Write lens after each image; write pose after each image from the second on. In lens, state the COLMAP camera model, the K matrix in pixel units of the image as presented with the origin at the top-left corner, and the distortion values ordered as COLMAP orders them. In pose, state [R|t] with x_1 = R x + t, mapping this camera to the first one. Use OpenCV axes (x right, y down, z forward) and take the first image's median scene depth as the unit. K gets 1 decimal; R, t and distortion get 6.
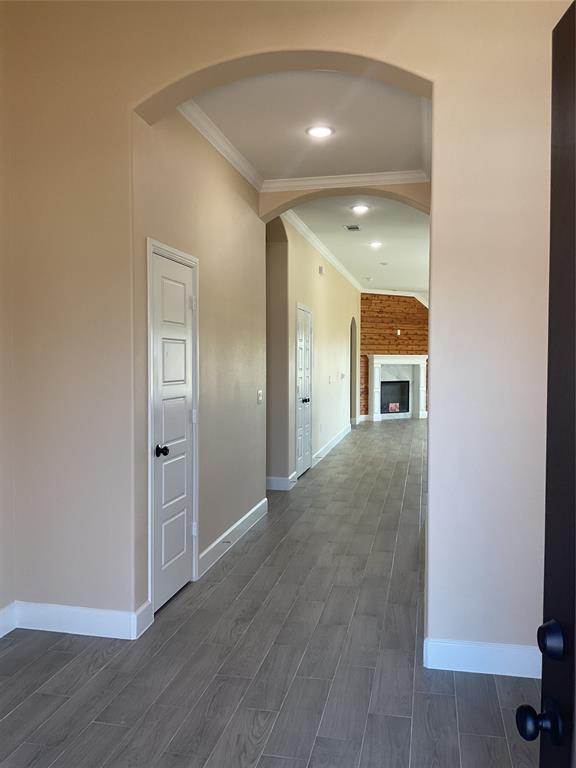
lens RADIAL K [[636.6, 0, 288.0], [0, 636.6, 384.0], [0, 0, 1]] dist [0.071079, -0.000425]
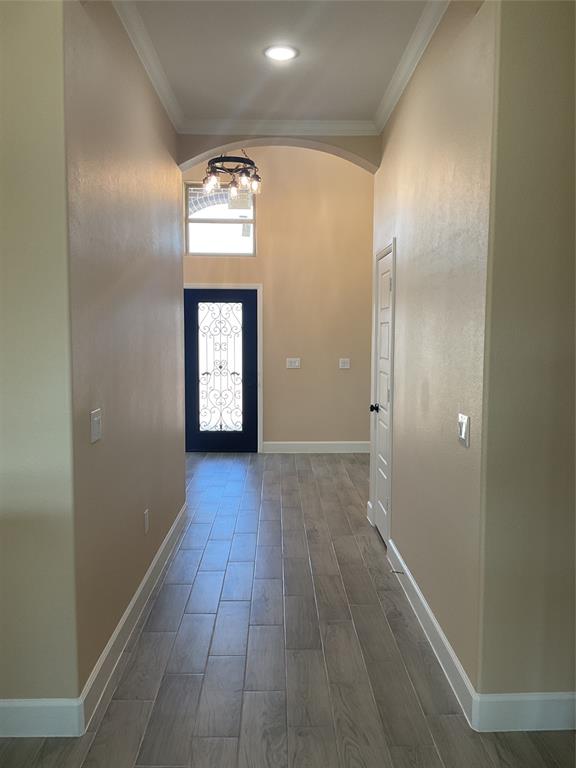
lens RADIAL K [[636.6, 0, 288.0], [0, 636.6, 384.0], [0, 0, 1]] dist [0.071079, -0.000425]
pose [[-0.972223, 0.013908, -0.233641, 0.170599], [-0.015053, 0.992451, 0.121716, -0.060947], [0.233570, 0.121852, -0.964675, 1.322046]]
